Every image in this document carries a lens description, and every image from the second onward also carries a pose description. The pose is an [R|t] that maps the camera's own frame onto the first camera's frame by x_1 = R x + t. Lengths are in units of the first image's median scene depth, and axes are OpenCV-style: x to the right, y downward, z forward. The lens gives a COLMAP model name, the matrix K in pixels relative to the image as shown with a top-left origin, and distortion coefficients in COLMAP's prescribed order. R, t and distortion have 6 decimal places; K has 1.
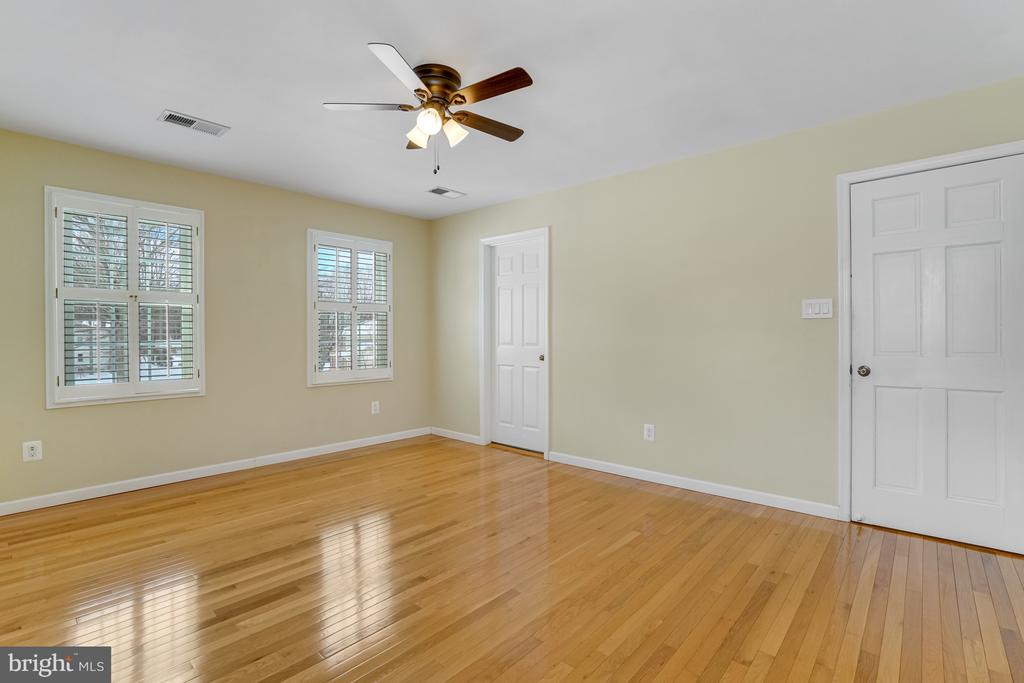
lens RADIAL K [[477.5, 0, 505.4], [0, 477.5, 340.5], [0, 0, 1]] dist [-0.002825, 0.000059]
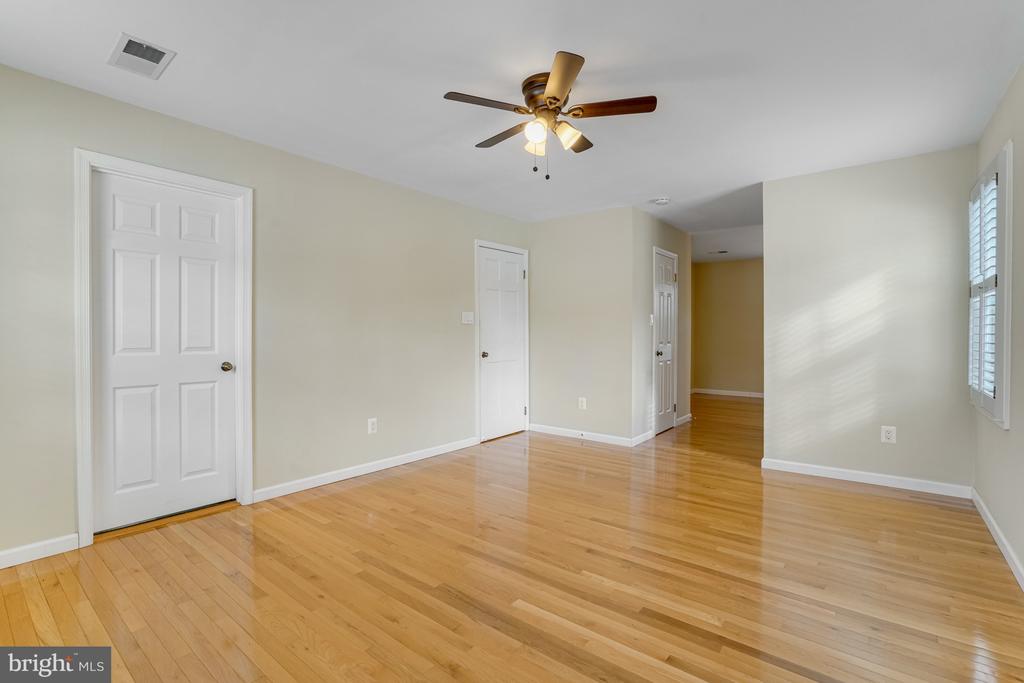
lens RADIAL K [[477.5, 0, 504.3], [0, 477.5, 339.3], [0, 0, 1]] dist [-0.002825, 0.000059]
pose [[-0.026643, -0.014357, 0.999542, -0.722771], [0.008122, 0.999861, 0.014578, -0.013159], [-0.999612, 0.008507, -0.026523, 0.688276]]
